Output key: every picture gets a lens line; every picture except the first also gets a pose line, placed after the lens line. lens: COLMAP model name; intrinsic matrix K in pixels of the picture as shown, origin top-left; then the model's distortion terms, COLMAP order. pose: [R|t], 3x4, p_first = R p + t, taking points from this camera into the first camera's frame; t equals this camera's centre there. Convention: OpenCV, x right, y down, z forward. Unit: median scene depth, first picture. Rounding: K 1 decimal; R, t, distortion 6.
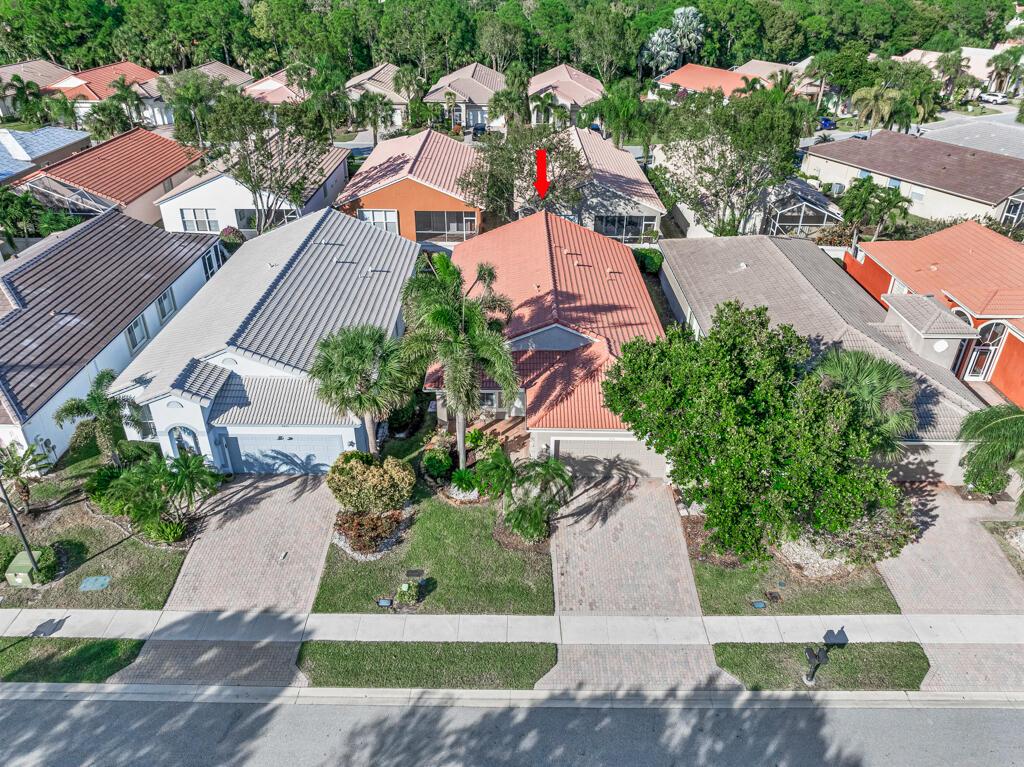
lens RADIAL K [[719.0, 0, 512.0], [0, 719.0, 383.5], [0, 0, 1]] dist [-0.048492, 0.044819]
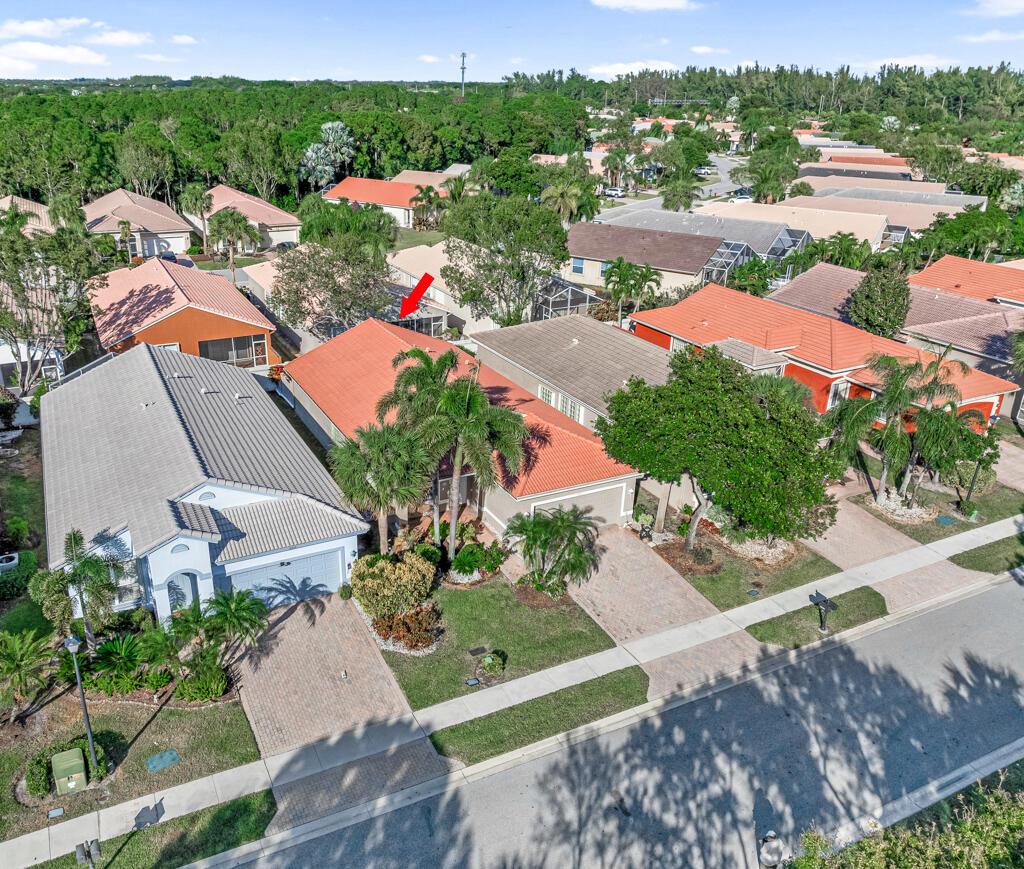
lens RADIAL K [[818.4, 0, 442.6], [0, 818.4, 440.0], [0, 0, 1]] dist [-0.016223, 0.002536]
pose [[0.904596, -0.173603, 0.389317, -0.528706], [0.217783, 0.973338, -0.072000, 0.041257], [-0.366438, 0.149917, 0.918286, -0.086367]]
